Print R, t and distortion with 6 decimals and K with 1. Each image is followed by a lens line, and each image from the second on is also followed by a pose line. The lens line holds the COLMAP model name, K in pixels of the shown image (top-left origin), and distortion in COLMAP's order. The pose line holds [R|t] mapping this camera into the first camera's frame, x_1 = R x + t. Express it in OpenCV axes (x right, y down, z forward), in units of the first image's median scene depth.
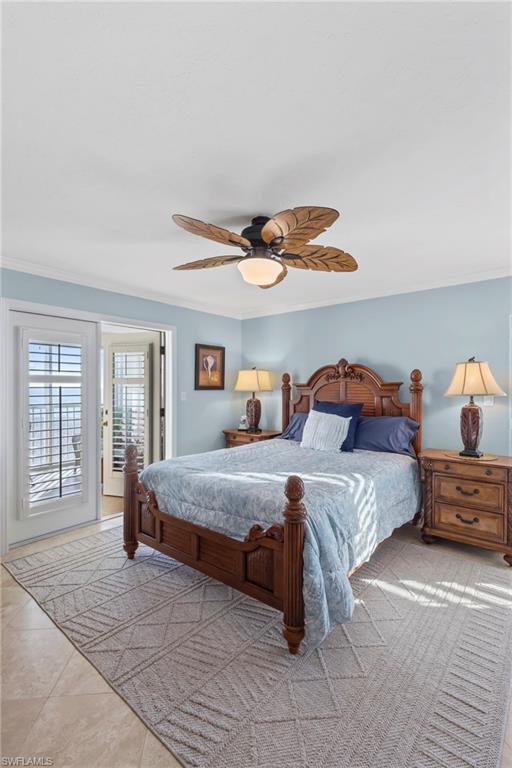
lens RADIAL K [[356.8, 0, 249.3], [0, 356.8, 387.2], [0, 0, 1]] dist [-0.001919, -0.000198]
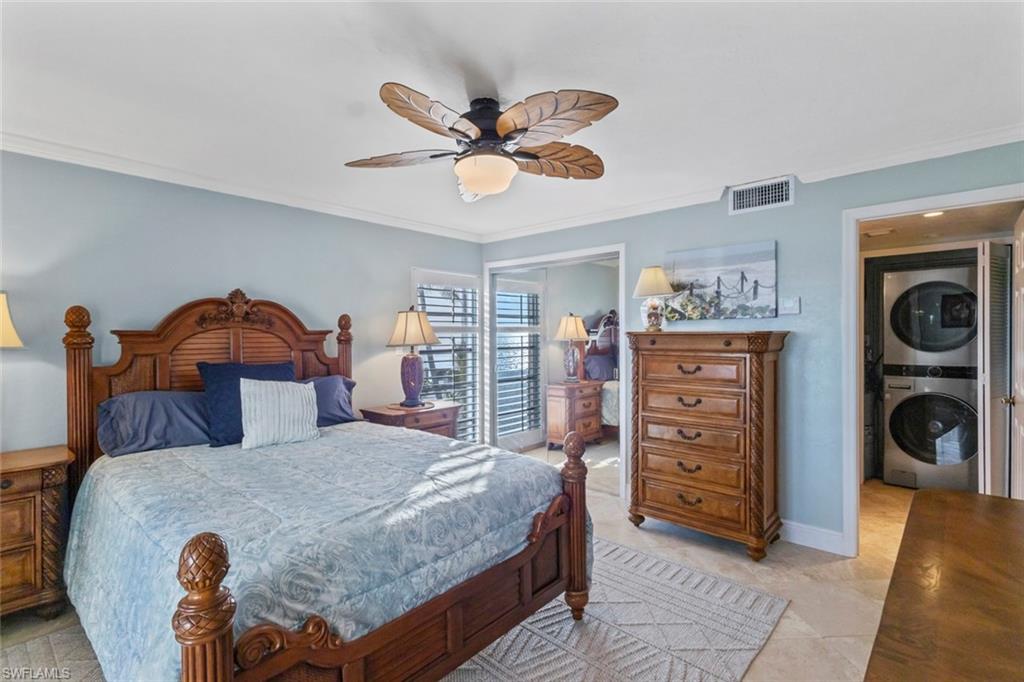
lens RADIAL K [[475.8, 0, 507.7], [0, 475.8, 339.4], [0, 0, 1]] dist [-0.001919, -0.000198]
pose [[0.019276, -0.009657, 0.999768, -0.775047], [0.003631, 0.999947, 0.009589, -0.003876], [-0.999808, 0.003445, 0.019310, 0.796067]]
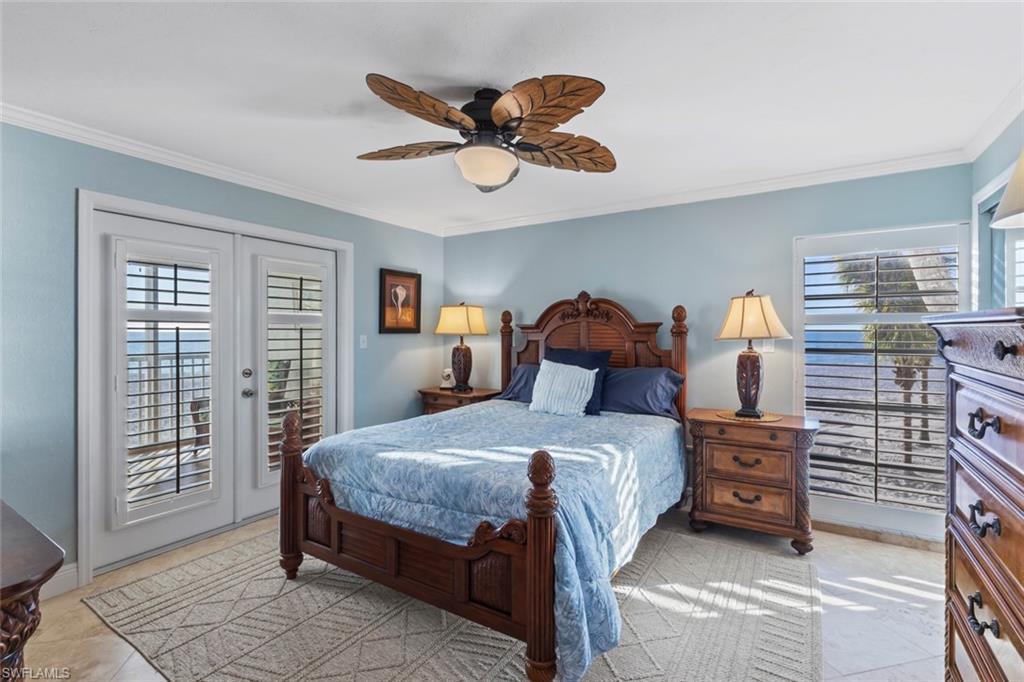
lens RADIAL K [[475.8, 0, 509.3], [0, 475.8, 332.3], [0, 0, 1]] dist [-0.001919, -0.000198]
pose [[0.990492, -0.000856, 0.137568, -0.046840], [0.000346, 0.999993, 0.003733, 0.004254], [-0.137570, -0.003650, 0.990485, 0.042566]]
